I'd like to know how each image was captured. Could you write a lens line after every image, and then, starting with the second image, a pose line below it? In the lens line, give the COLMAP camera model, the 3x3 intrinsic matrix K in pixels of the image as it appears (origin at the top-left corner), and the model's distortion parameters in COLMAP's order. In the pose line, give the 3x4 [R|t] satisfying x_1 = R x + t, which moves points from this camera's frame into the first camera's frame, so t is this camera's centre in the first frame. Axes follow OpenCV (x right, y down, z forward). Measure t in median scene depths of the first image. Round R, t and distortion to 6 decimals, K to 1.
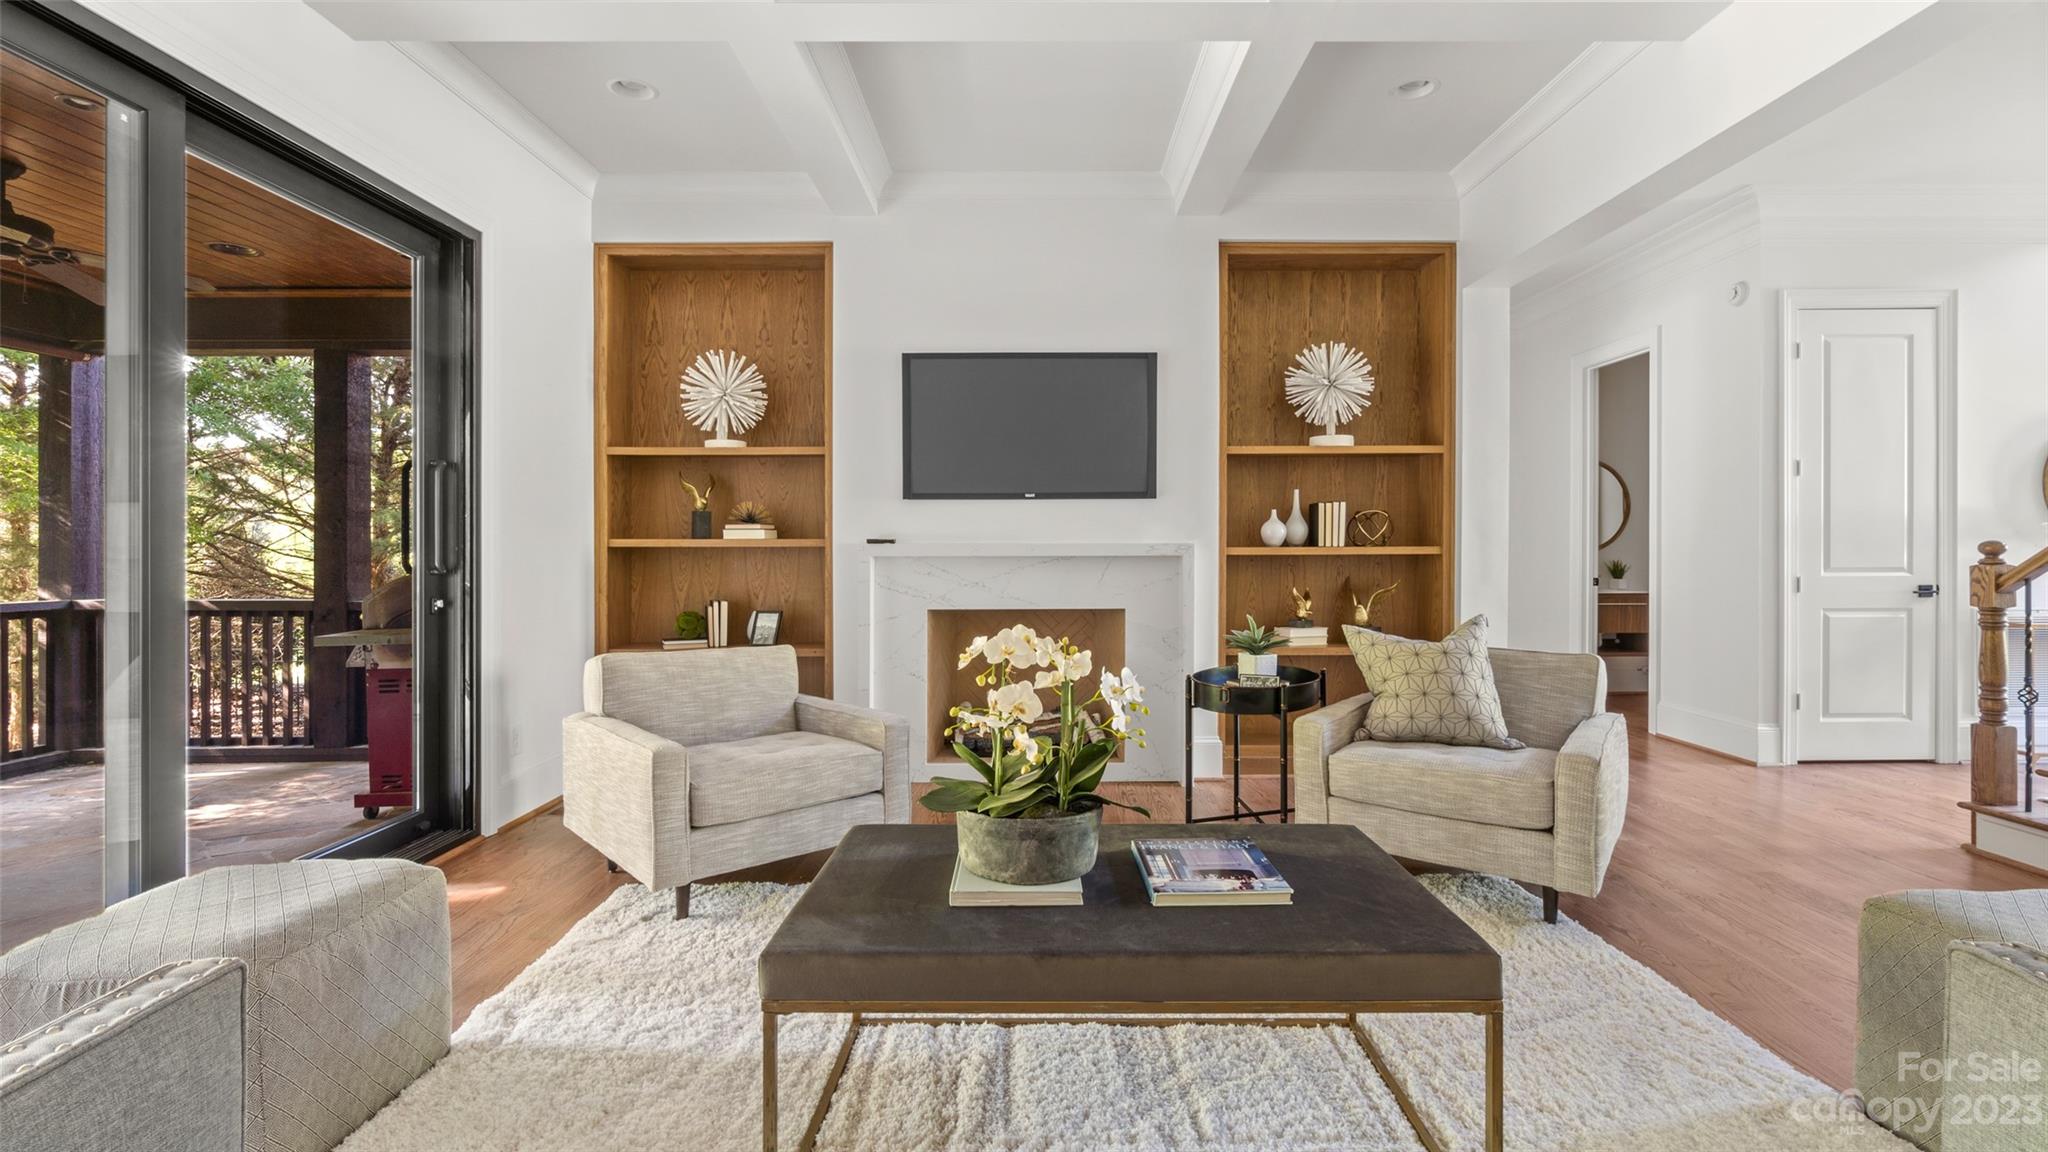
lens RADIAL K [[876.4, 0, 1033.6], [0, 876.4, 566.6], [0, 0, 1]] dist [-0.000021, -0.000274]
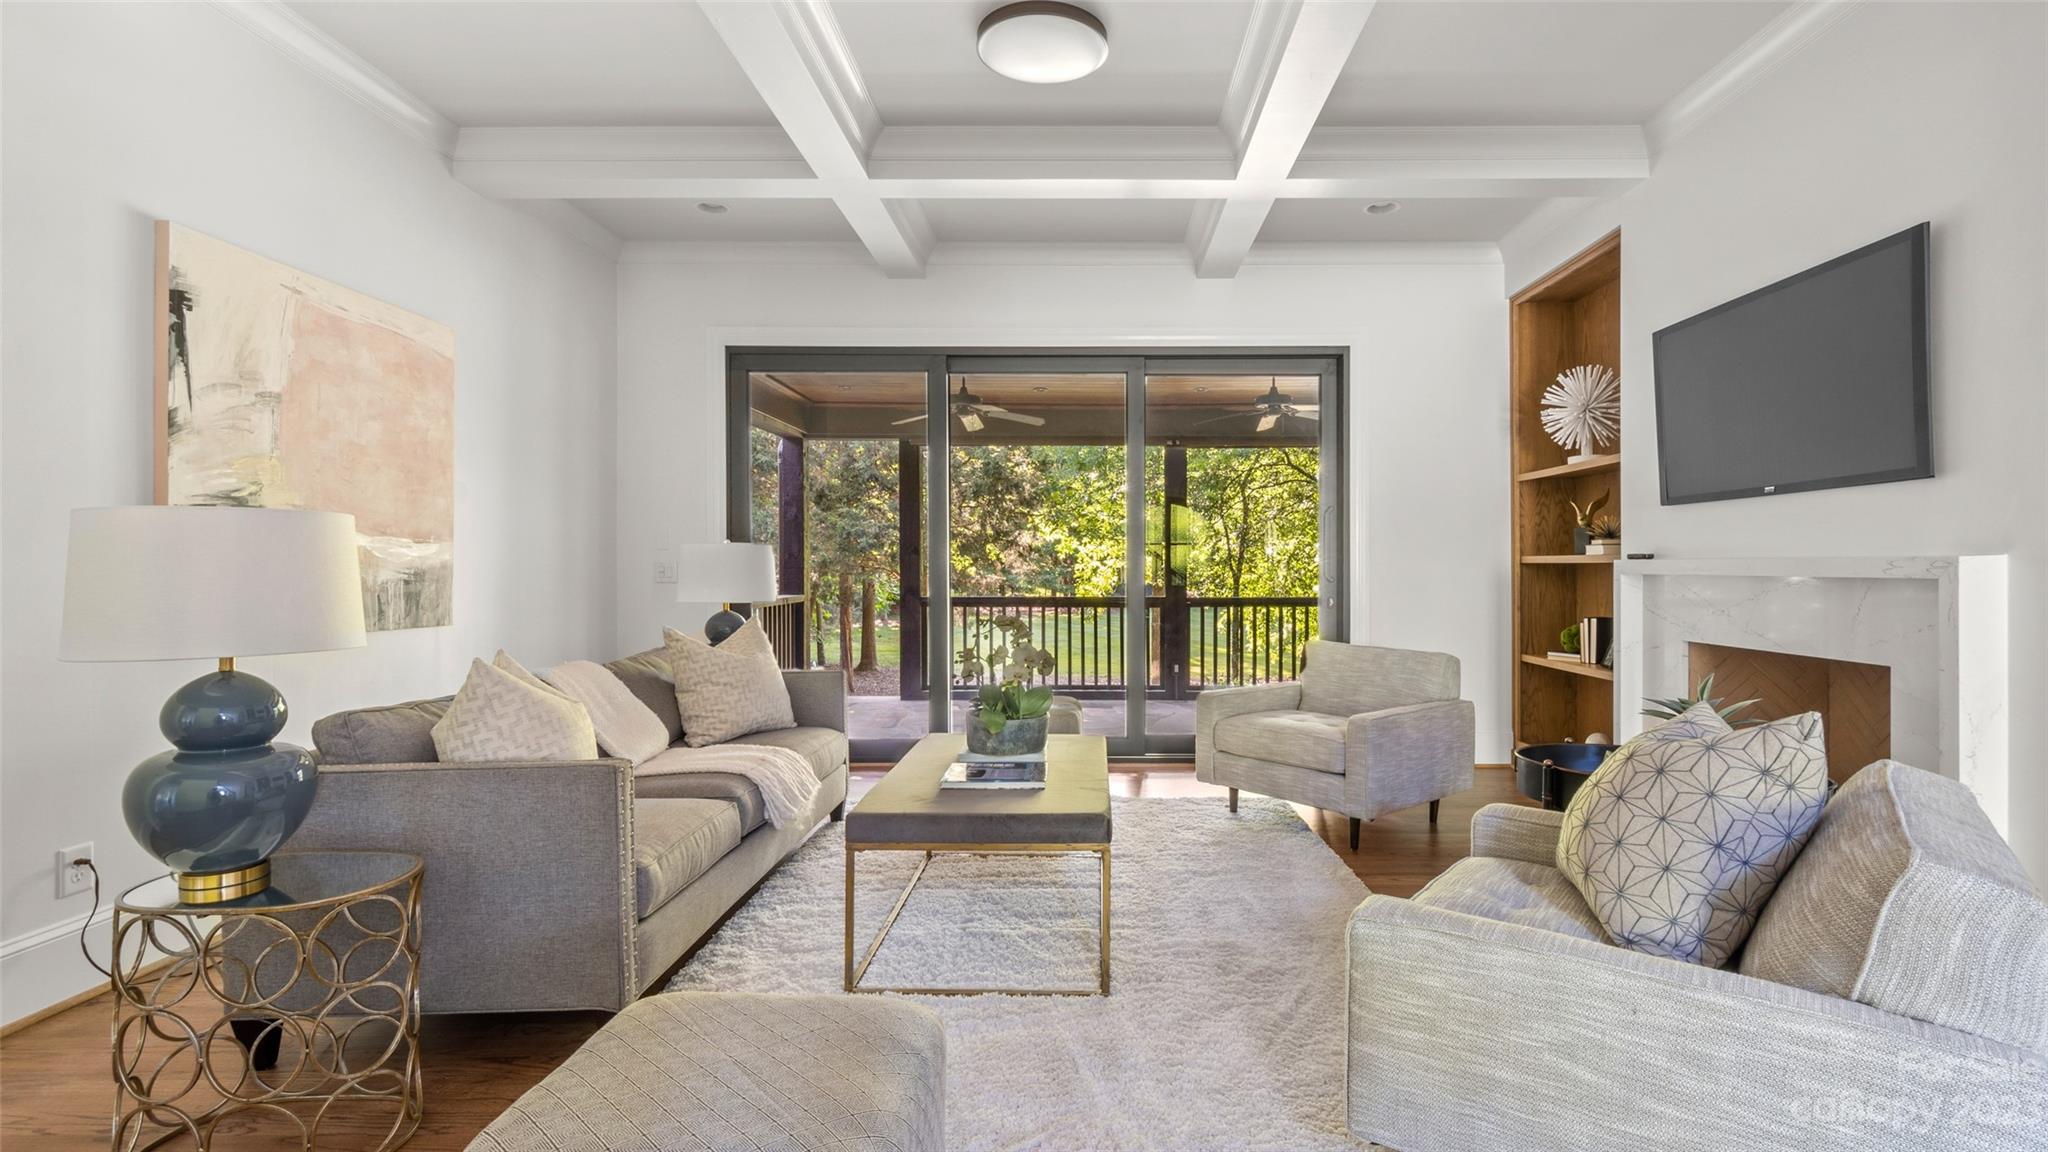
lens RADIAL K [[876.4, 0, 1033.6], [0, 876.4, 566.6], [0, 0, 1]] dist [-0.000021, -0.000274]
pose [[-0.005345, -0.000216, -0.999986, 0.701665], [-0.001728, 0.999998, -0.000206, -0.018321], [0.999984, 0.001727, -0.005346, 0.415277]]
